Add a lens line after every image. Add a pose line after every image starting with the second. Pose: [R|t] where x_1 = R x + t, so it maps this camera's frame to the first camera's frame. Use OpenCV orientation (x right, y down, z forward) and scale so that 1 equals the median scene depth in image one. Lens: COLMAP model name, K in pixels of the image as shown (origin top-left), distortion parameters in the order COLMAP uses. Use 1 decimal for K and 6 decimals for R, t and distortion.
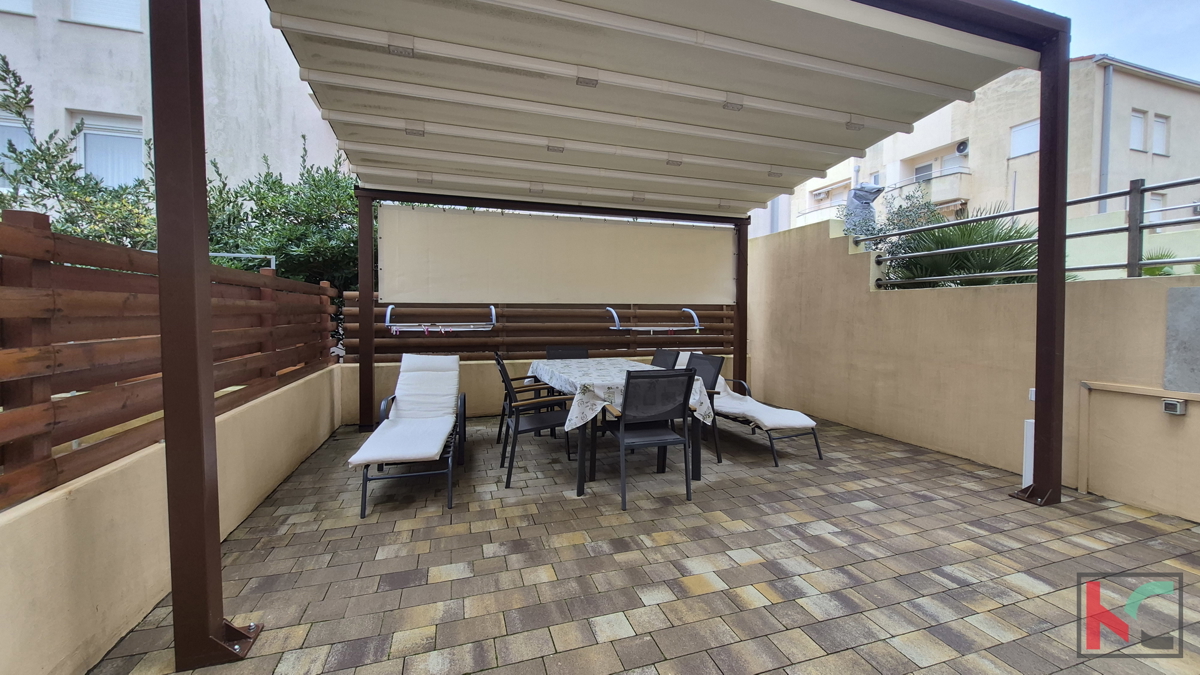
lens RADIAL K [[472.3, 0, 614.4], [0, 472.3, 326.1], [0, 0, 1]] dist [0.000250, -0.000140]
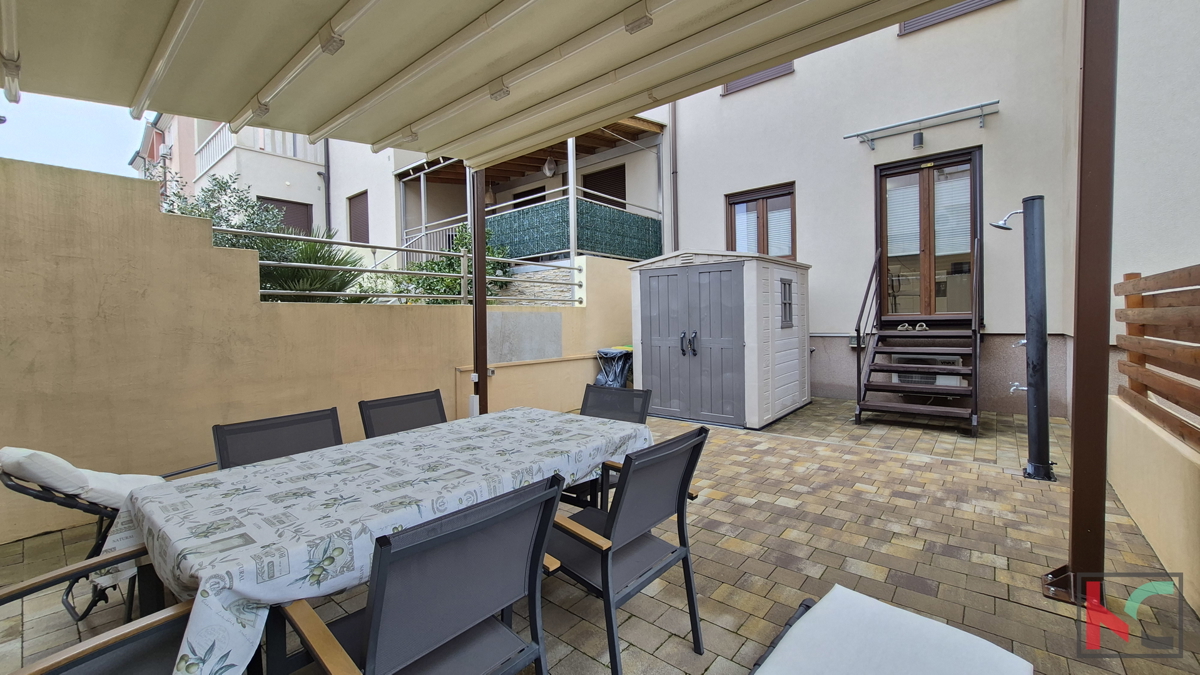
lens RADIAL K [[472.3, 0, 614.4], [0, 472.3, 326.1], [0, 0, 1]] dist [0.000250, -0.000140]
pose [[-0.532792, -0.006346, 0.846223, -0.963399], [0.036918, 0.998846, 0.030734, -0.081861], [-0.845441, 0.047616, -0.531942, 2.059715]]
